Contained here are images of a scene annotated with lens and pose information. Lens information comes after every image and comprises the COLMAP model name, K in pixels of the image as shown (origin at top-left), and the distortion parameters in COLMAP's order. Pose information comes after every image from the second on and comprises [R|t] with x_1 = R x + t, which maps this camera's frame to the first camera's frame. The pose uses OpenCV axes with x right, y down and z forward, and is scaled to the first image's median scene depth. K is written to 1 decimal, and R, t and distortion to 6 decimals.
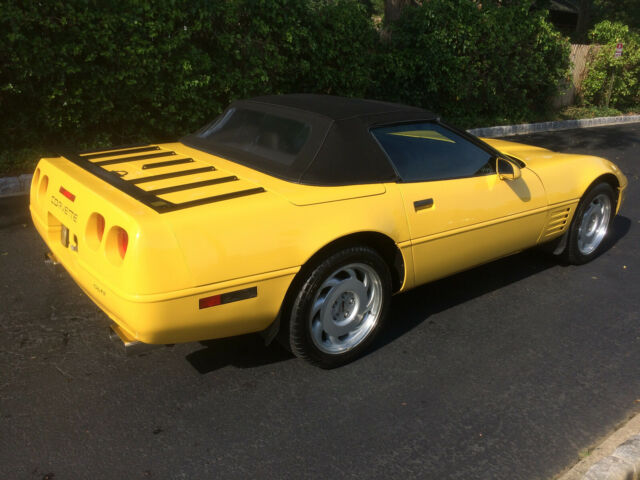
lens RADIAL K [[552.7, 0, 318.8], [0, 552.7, 242.2], [0, 0, 1]] dist [0.085643, -0.115934]
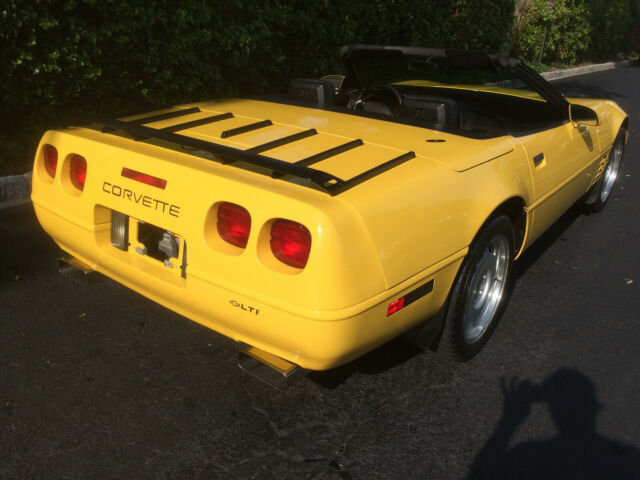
lens RADIAL K [[554.6, 0, 321.0], [0, 554.6, 244.2], [0, 0, 1]] dist [0.084770, -0.117722]
pose [[0.970246, -0.091358, 0.224222, -0.249870], [0.075251, 0.994000, 0.079376, -0.052068], [-0.230129, -0.060141, 0.971300, 0.185247]]
